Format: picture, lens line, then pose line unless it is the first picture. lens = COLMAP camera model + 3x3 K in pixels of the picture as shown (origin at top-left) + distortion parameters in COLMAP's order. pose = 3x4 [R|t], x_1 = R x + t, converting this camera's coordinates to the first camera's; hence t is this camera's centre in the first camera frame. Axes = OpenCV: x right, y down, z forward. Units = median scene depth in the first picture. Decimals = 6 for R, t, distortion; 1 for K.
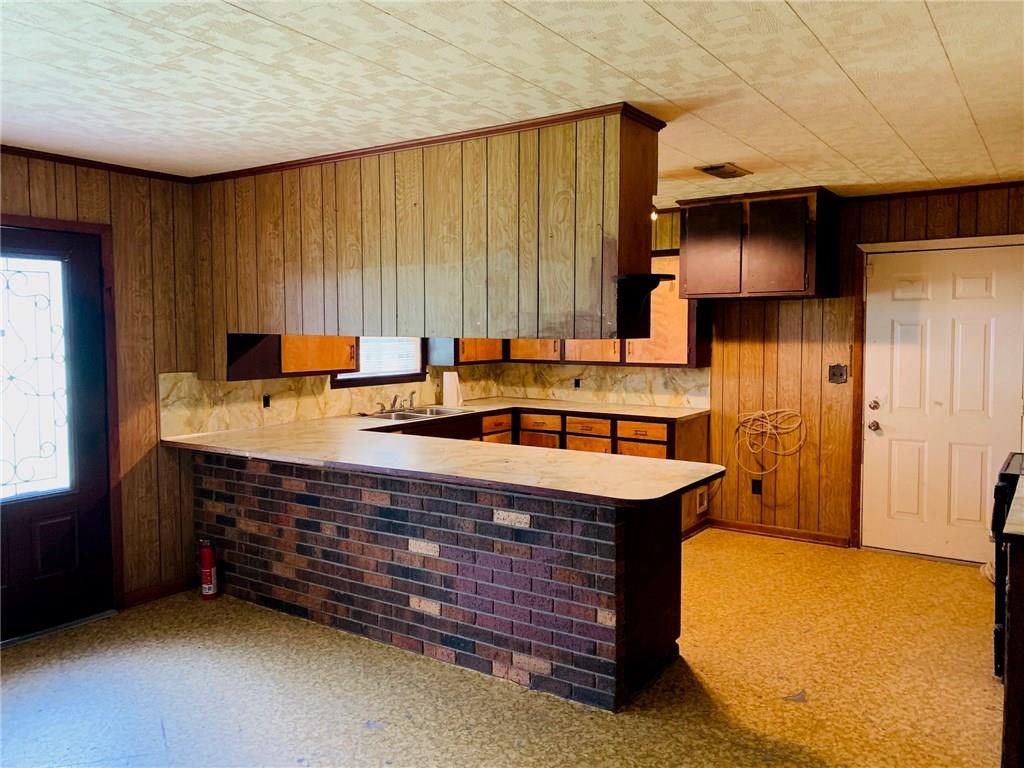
lens RADIAL K [[769.8, 0, 512.0], [0, 769.8, 384.0], [0, 0, 1]] dist [0.110509, -0.236543]
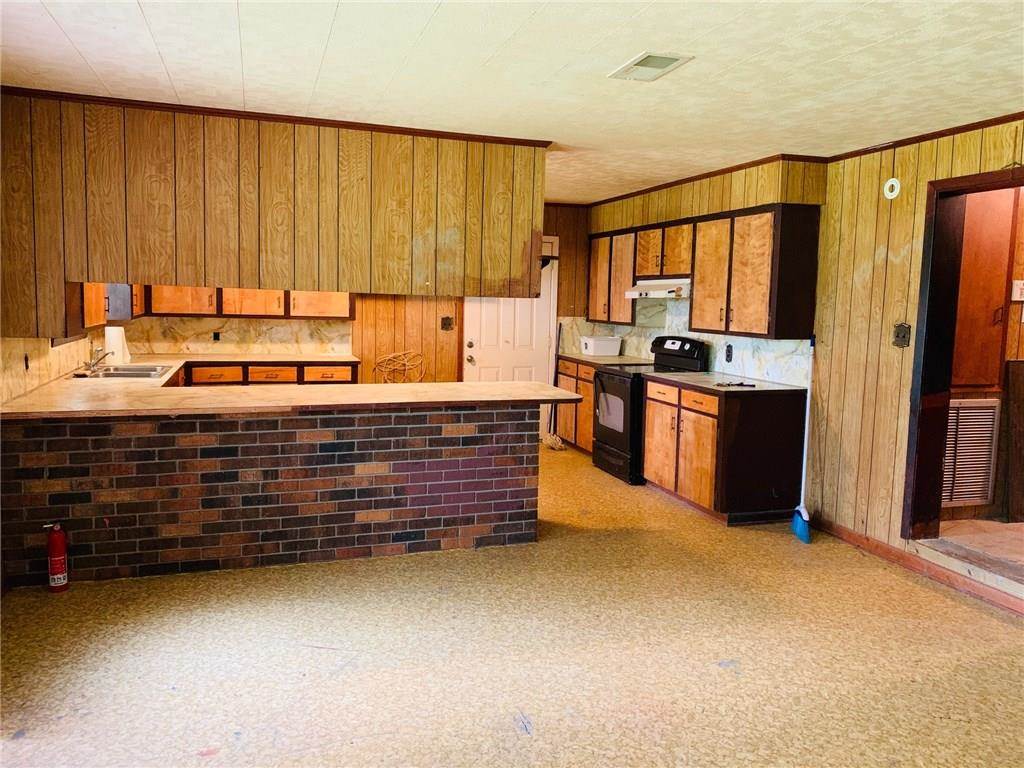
lens RADIAL K [[769.8, 0, 512.0], [0, 769.8, 384.0], [0, 0, 1]] dist [0.110509, -0.236543]
pose [[0.606460, -0.073938, 0.791669, -0.719966], [0.029891, 0.997083, 0.070224, 0.001708], [-0.794552, -0.018924, 0.606901, 0.079230]]
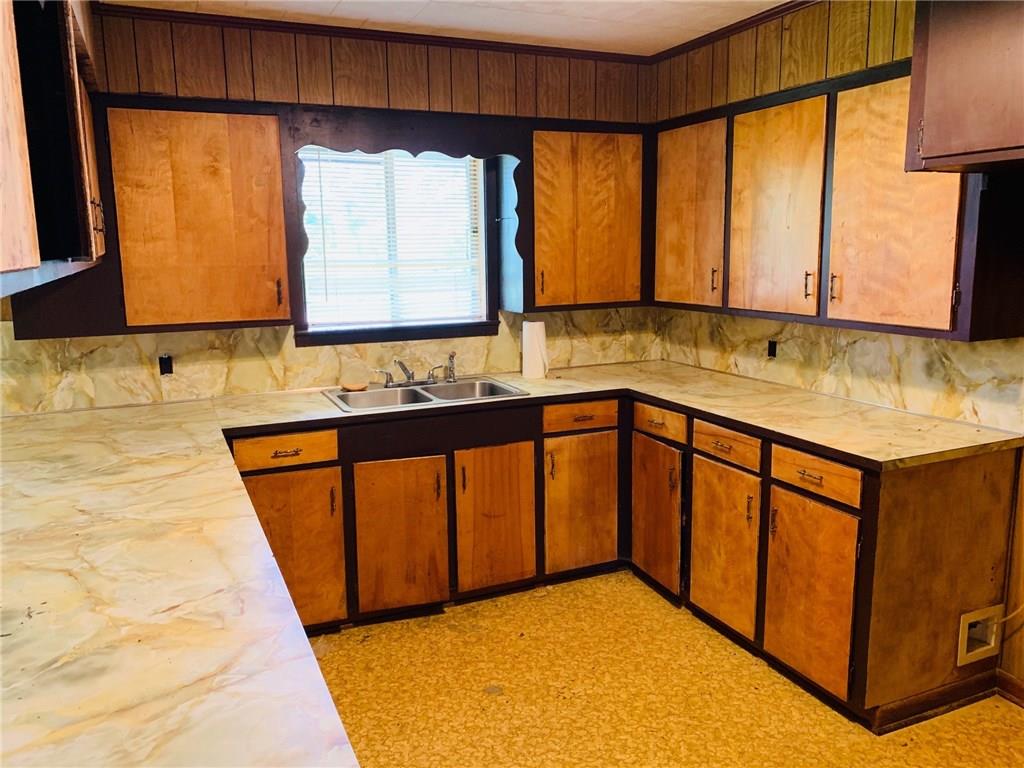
lens RADIAL K [[792.3, 0, 512.0], [0, 792.3, 384.0], [0, 0, 1]] dist [0.004893, -0.001433]
pose [[0.857754, 0.079301, -0.507907, 0.301718], [-0.025056, 0.993305, 0.112774, -0.048998], [0.513449, -0.084006, 0.853998, 0.623947]]
